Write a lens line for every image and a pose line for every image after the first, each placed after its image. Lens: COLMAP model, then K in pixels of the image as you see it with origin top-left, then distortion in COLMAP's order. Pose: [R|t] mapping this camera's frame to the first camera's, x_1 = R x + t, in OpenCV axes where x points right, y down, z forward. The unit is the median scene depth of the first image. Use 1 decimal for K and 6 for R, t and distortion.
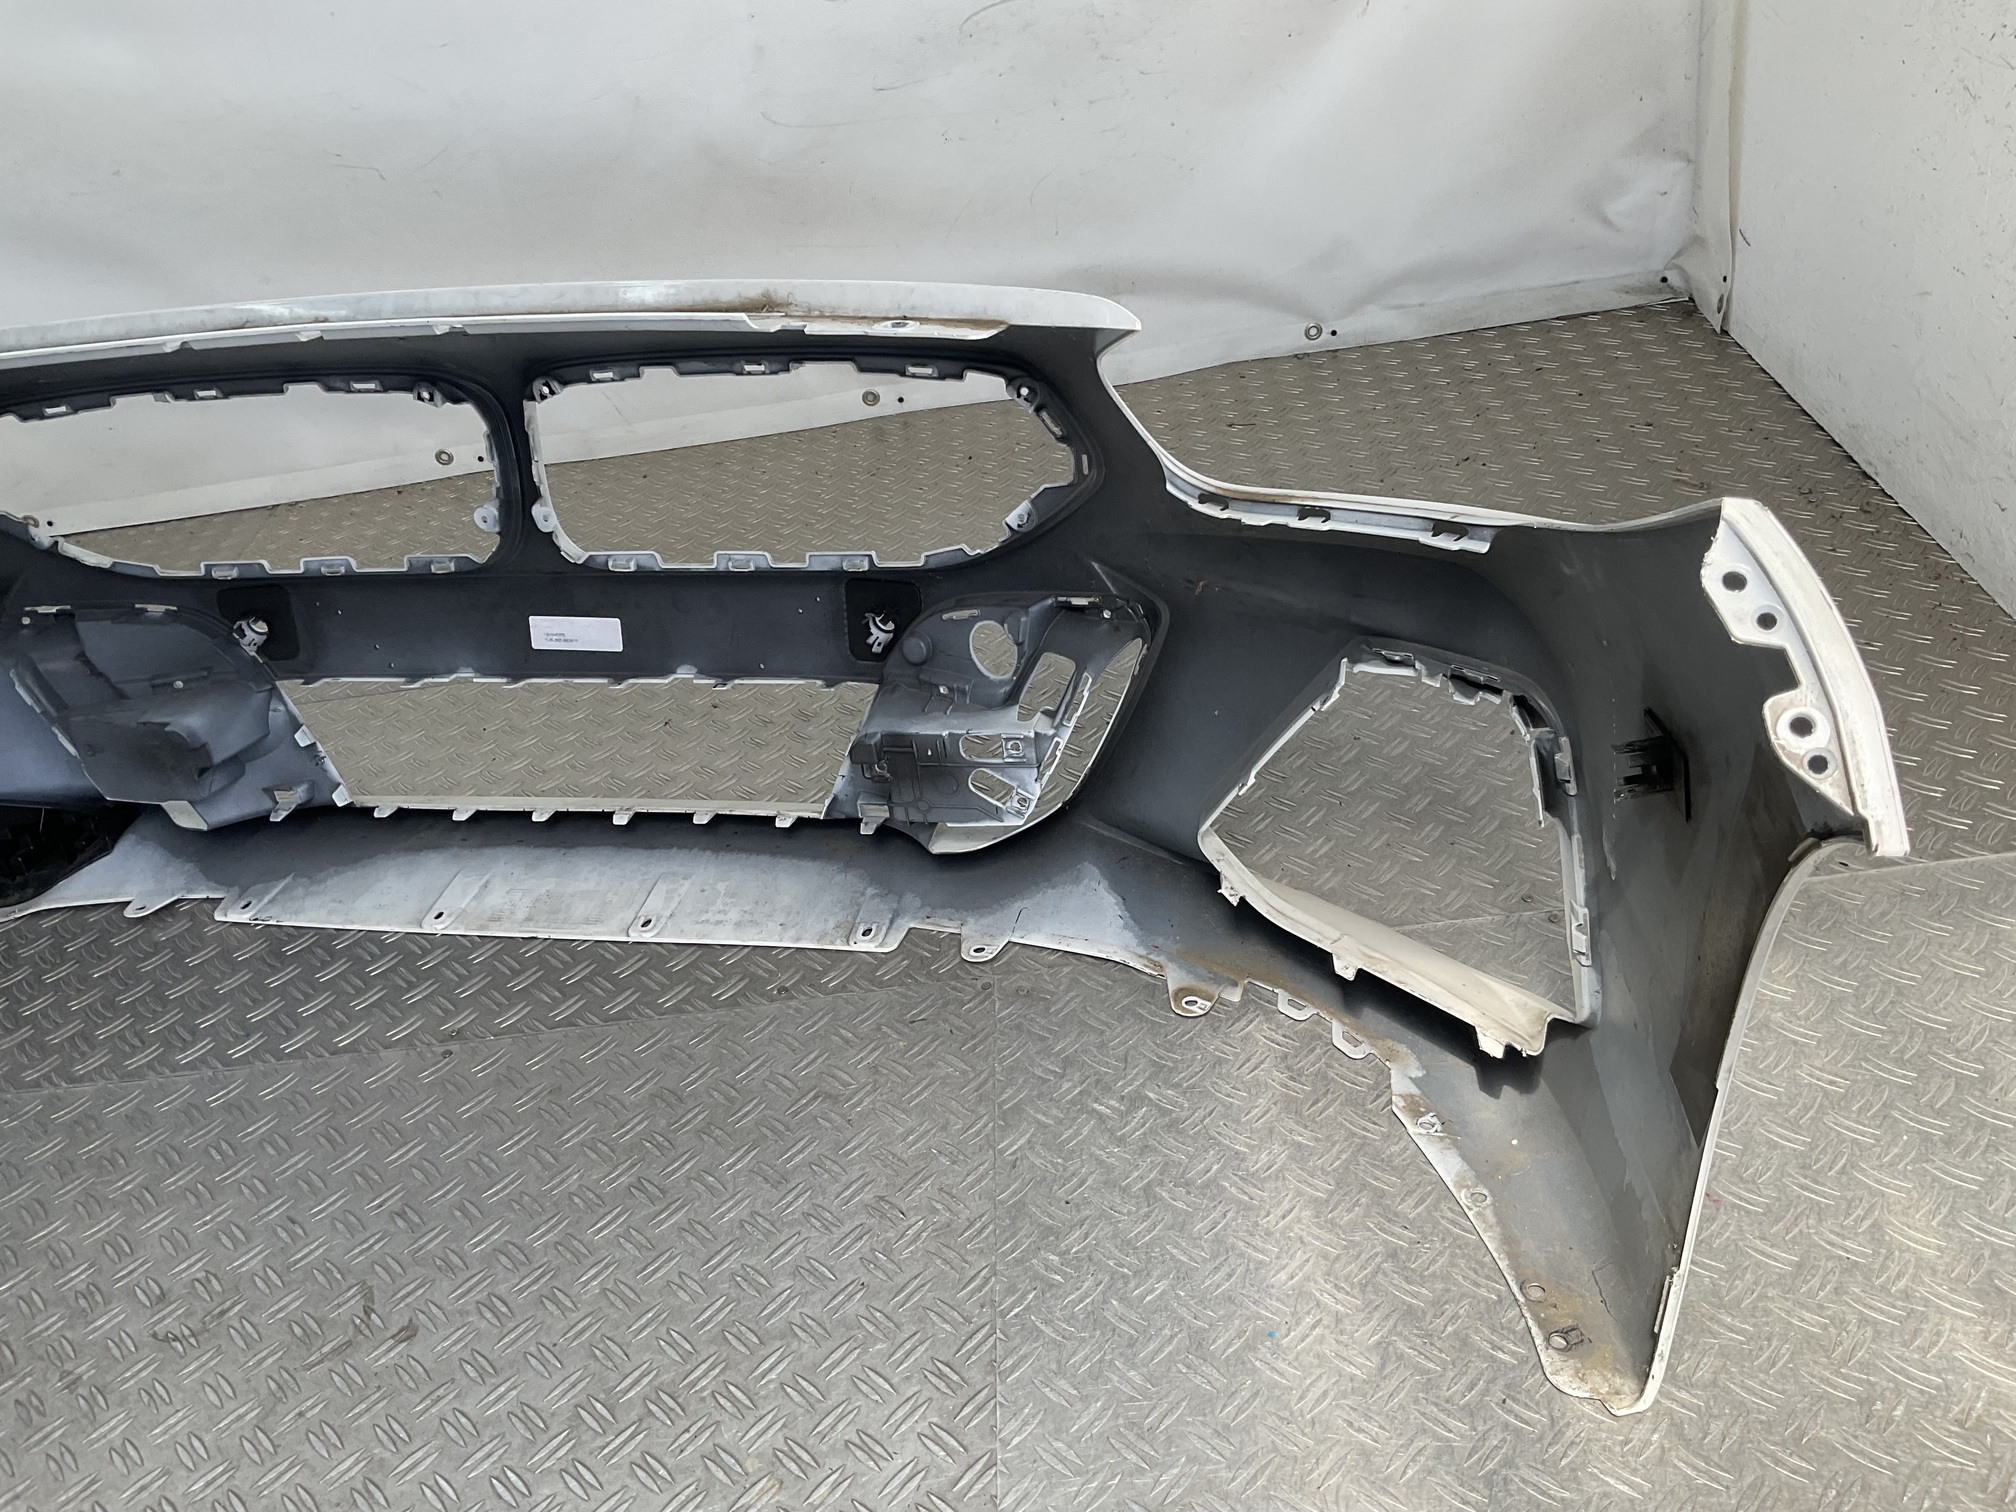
lens RADIAL K [[1671.6, 0, 1008.0], [0, 1671.6, 756.0], [0, 0, 1]] dist [0.070834, -0.128613]
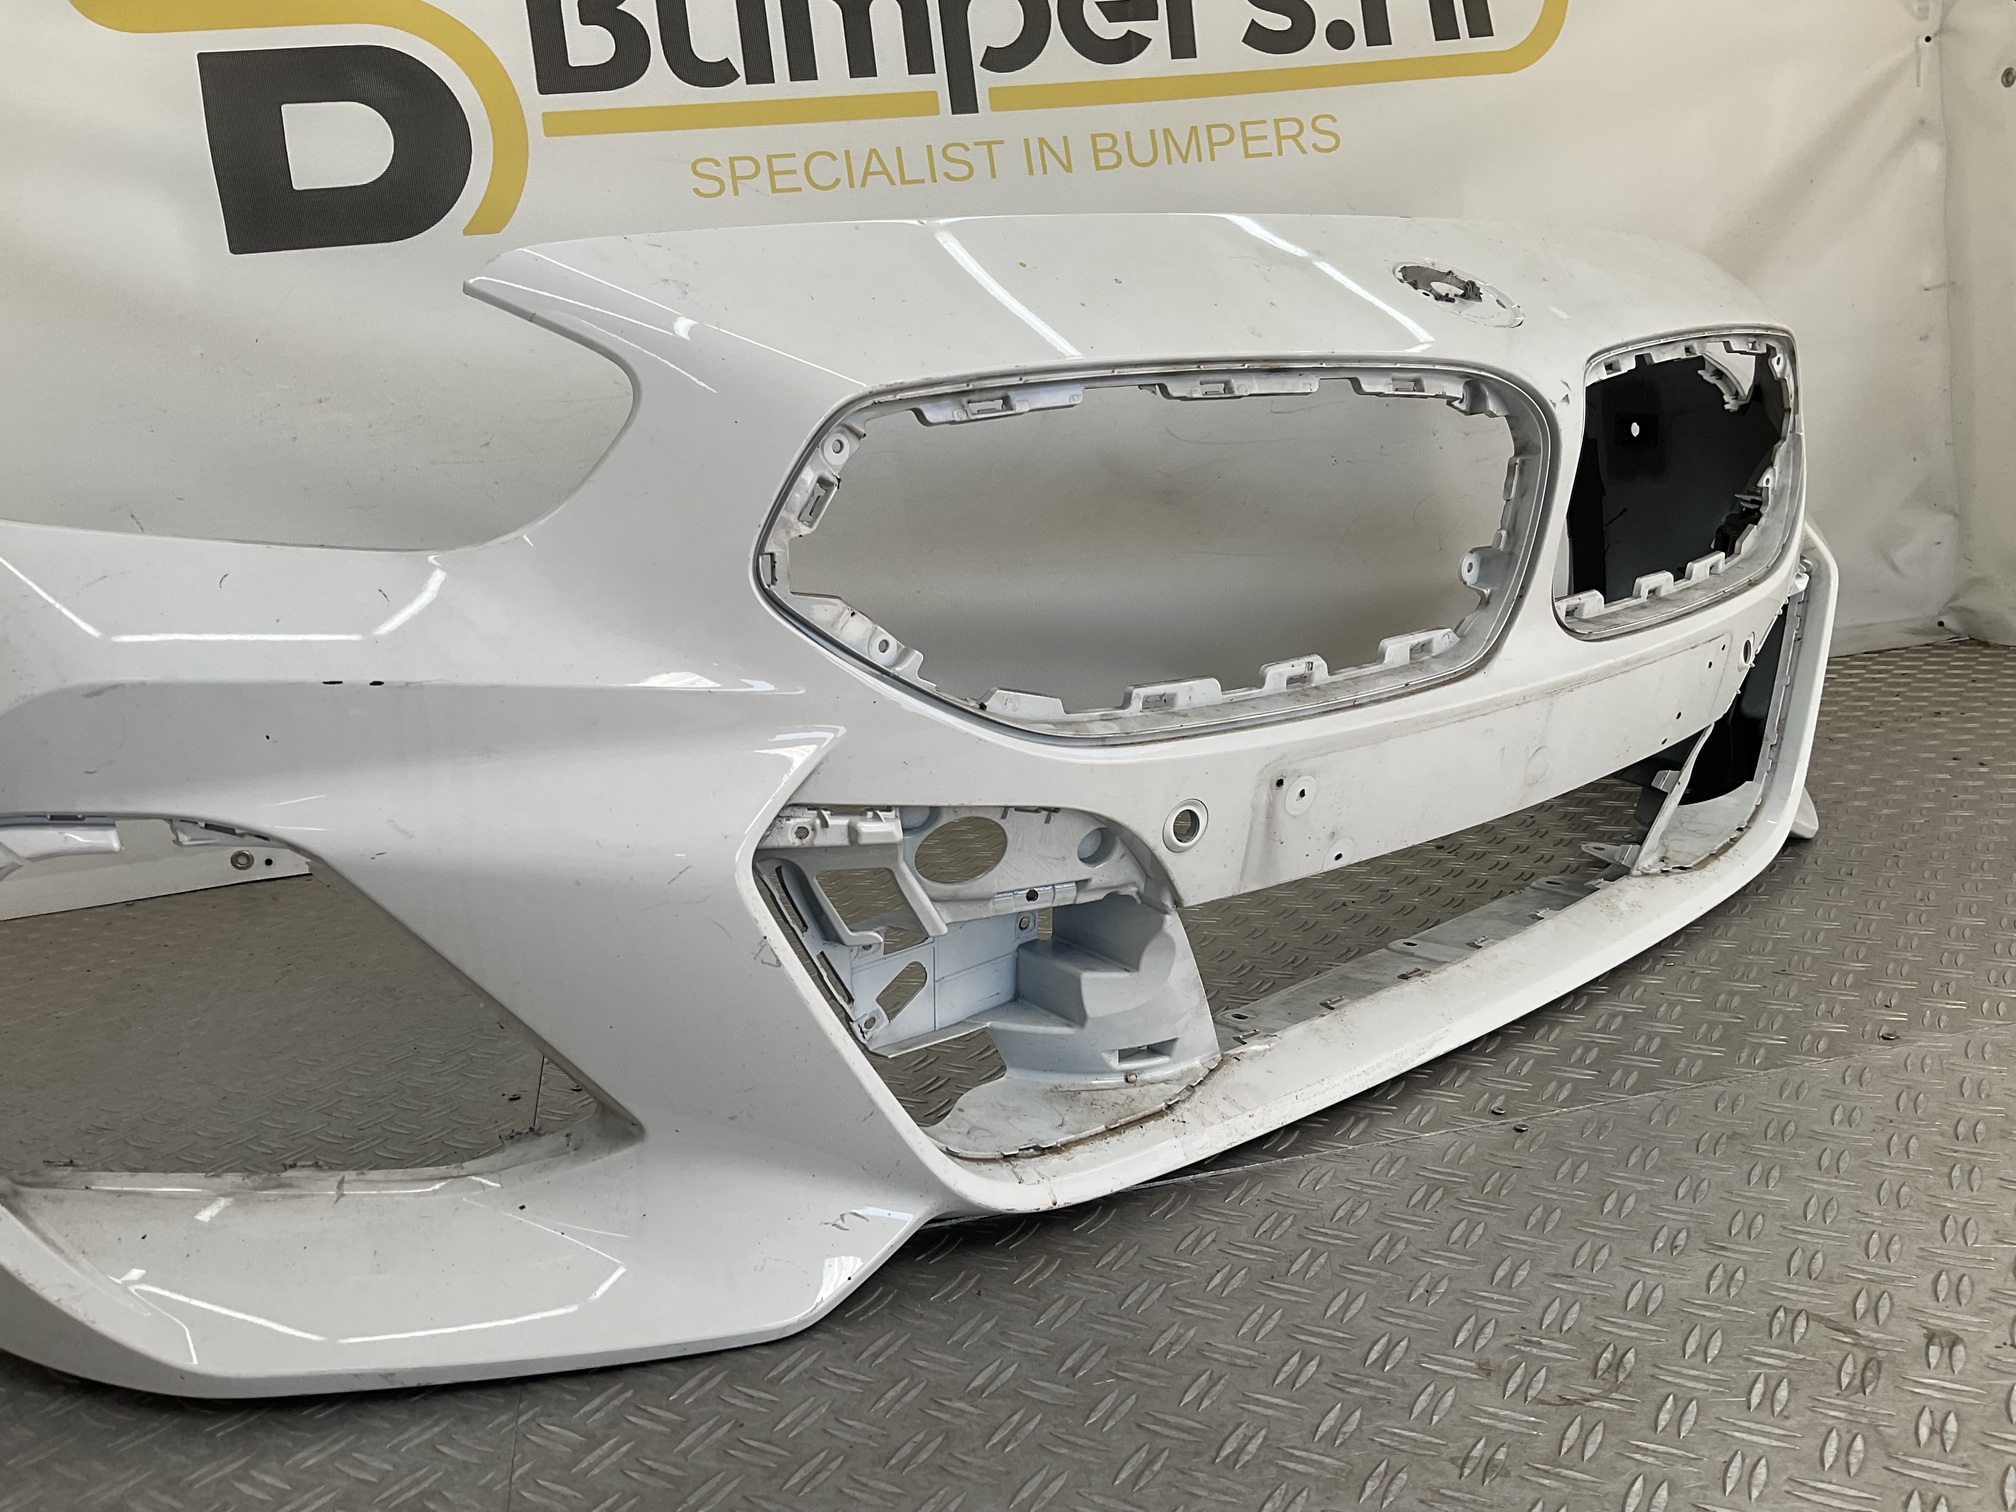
lens RADIAL K [[1661.2, 0, 1008.0], [0, 1661.2, 756.0], [0, 0, 1]] dist [0.145806, -0.314157]
pose [[0.975811, 0.013851, 0.218177, -0.785608], [0.077345, 0.911571, -0.403803, 0.339046], [-0.204477, 0.410910, 0.888449, 0.358723]]
